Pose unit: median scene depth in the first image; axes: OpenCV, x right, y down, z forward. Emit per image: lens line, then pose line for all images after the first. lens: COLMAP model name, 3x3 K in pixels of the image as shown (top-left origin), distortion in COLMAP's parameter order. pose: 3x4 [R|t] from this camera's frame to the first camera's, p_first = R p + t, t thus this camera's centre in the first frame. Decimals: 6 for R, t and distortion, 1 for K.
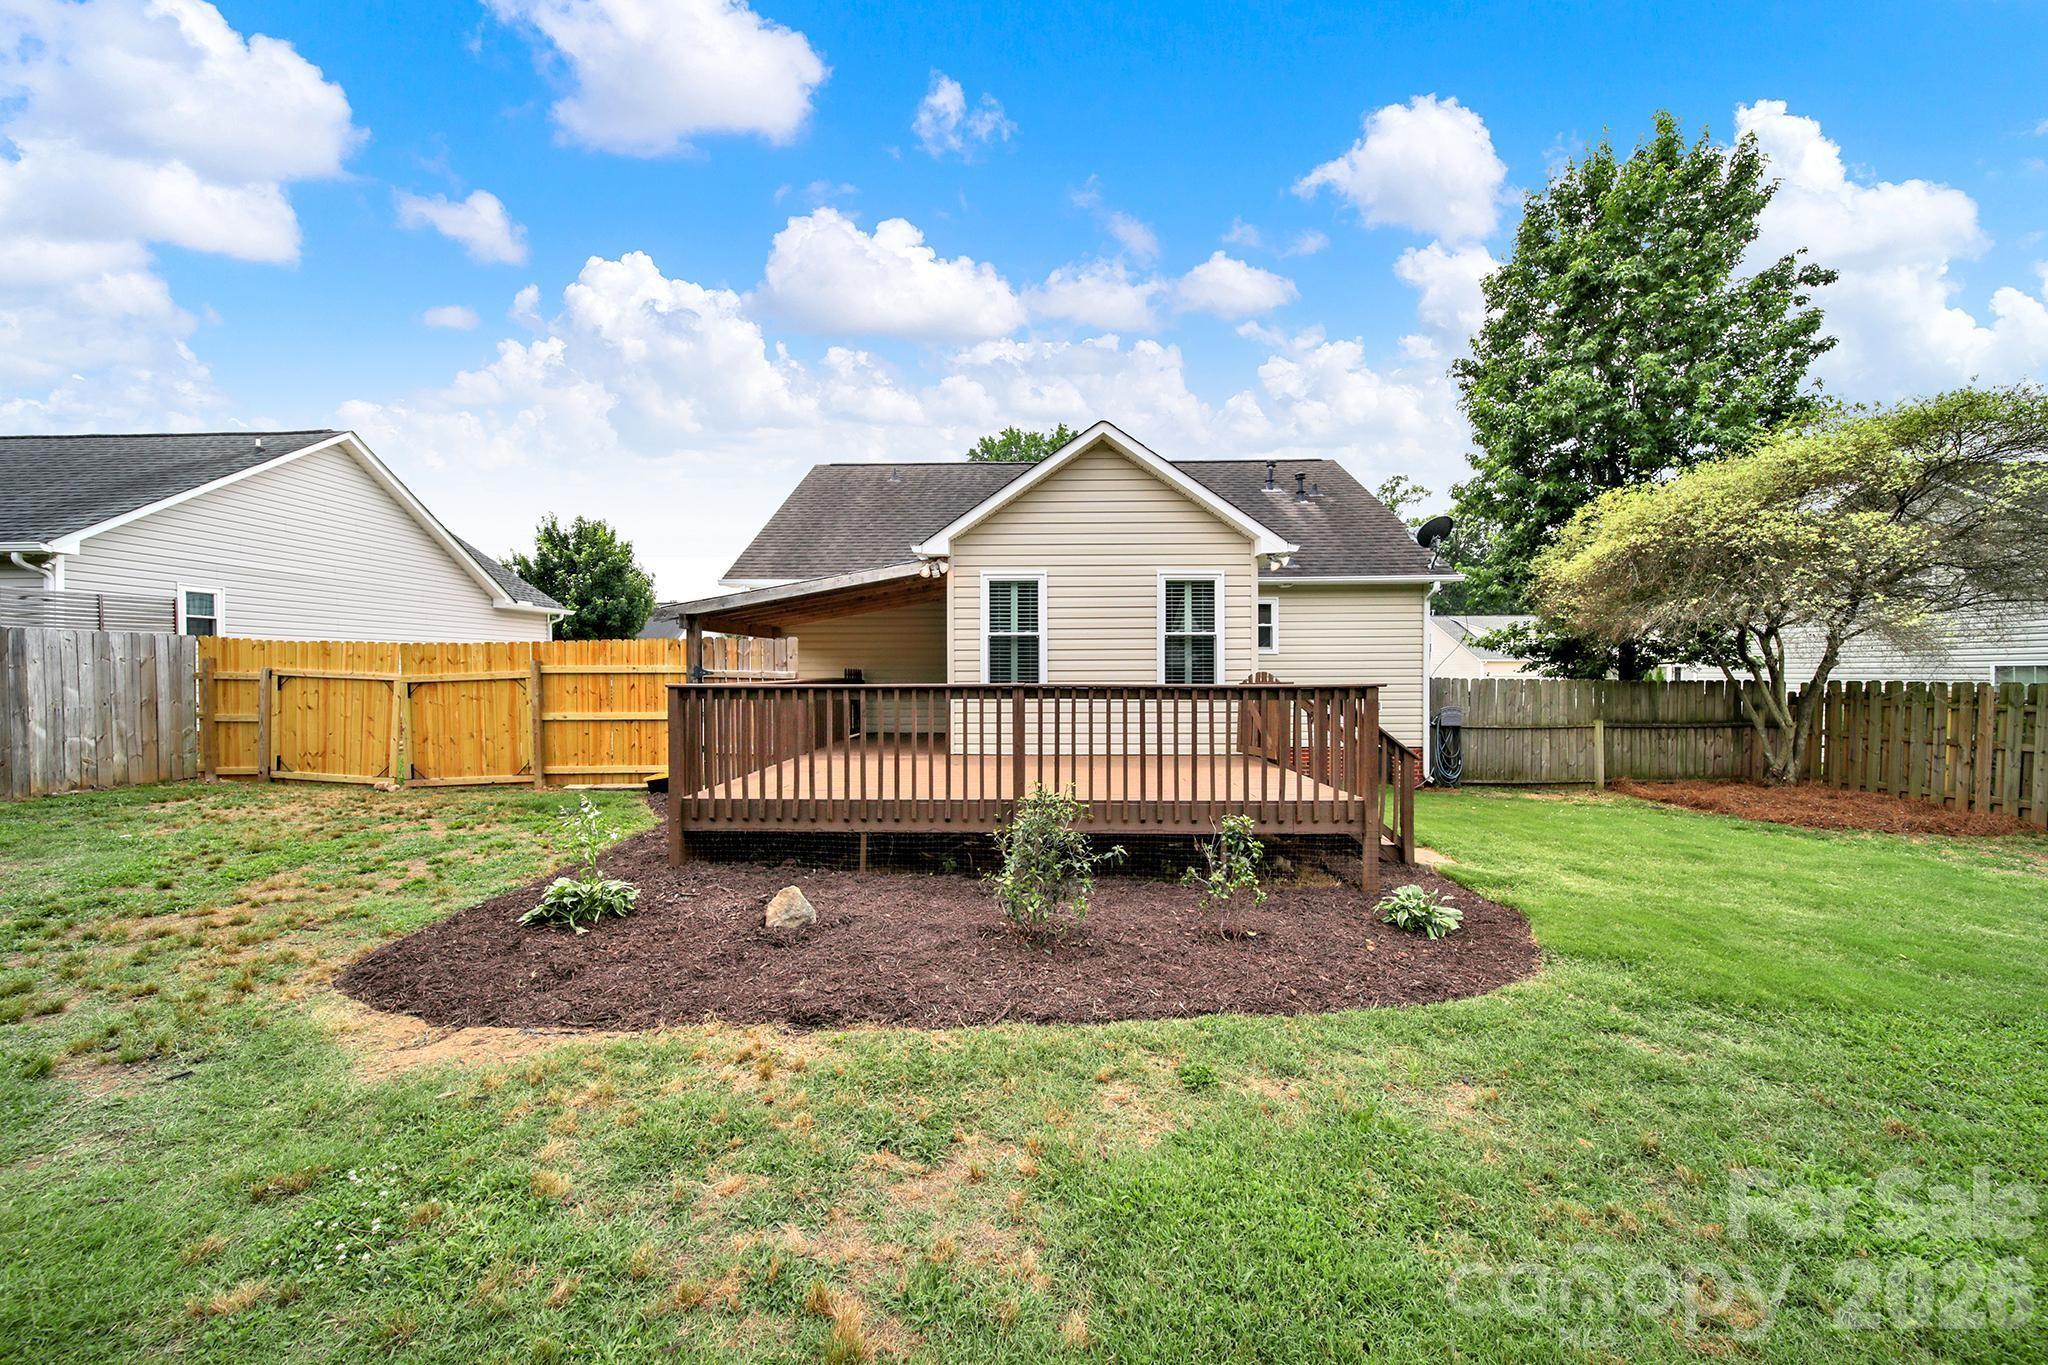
lens RADIAL K [[713.1, 0, 1025.6], [0, 713.1, 670.6], [0, 0, 1]] dist [-0.000851, -0.000197]
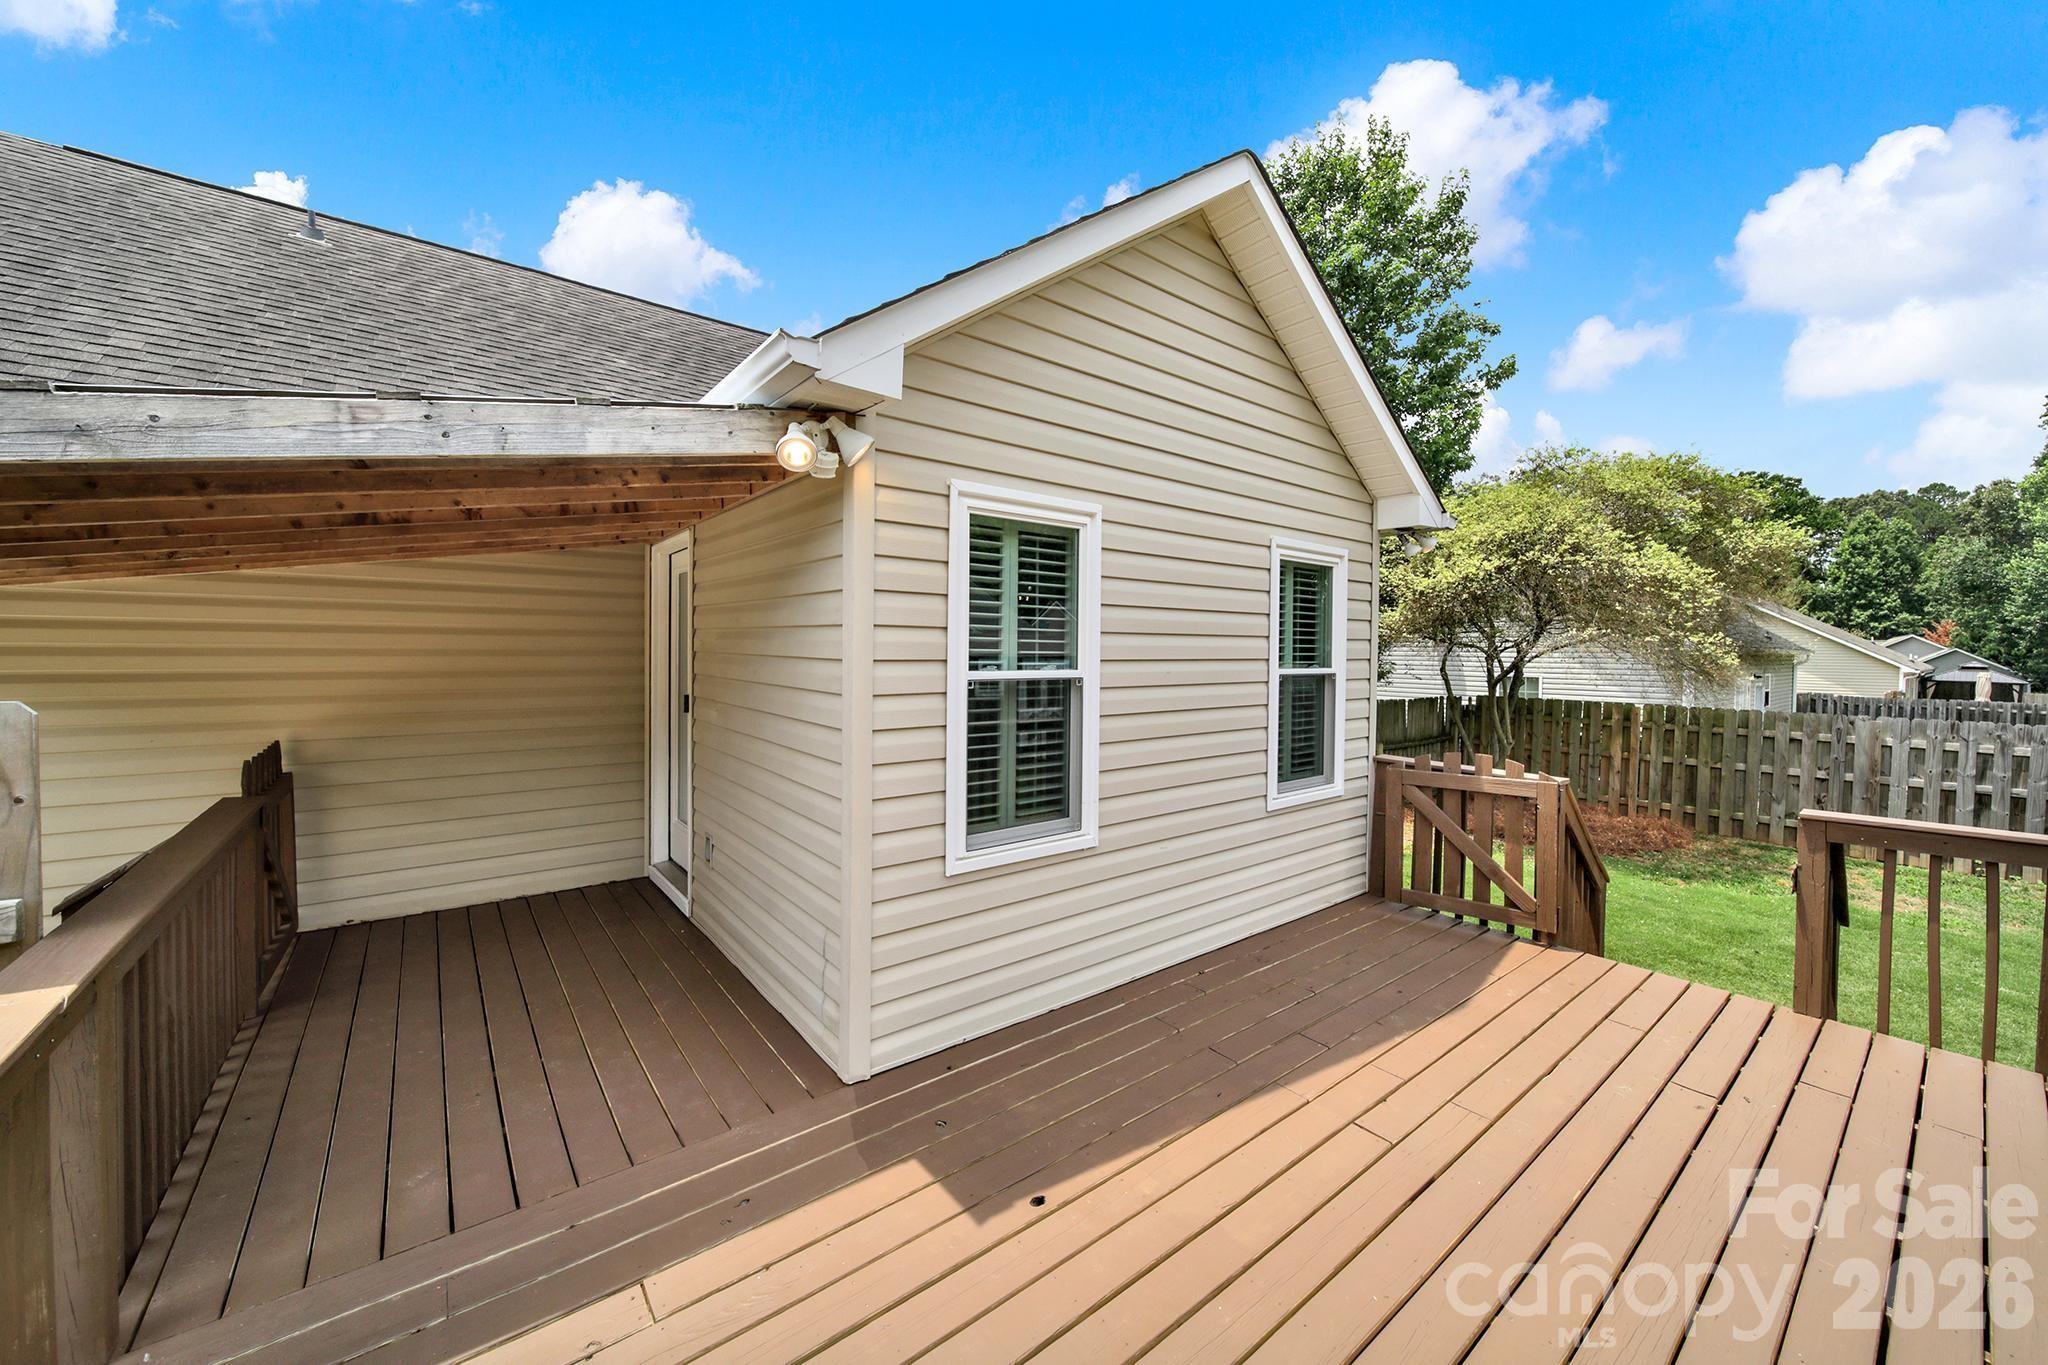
lens RADIAL K [[753.0, 0, 1023.2], [0, 753.0, 660.9], [0, 0, 1]] dist [-0.001632, -0.000064]
pose [[0.773469, -0.001361, 0.633832, -0.237776], [-0.011208, 0.999812, 0.015824, -0.060896], [-0.633734, -0.019343, 0.773309, 0.675187]]
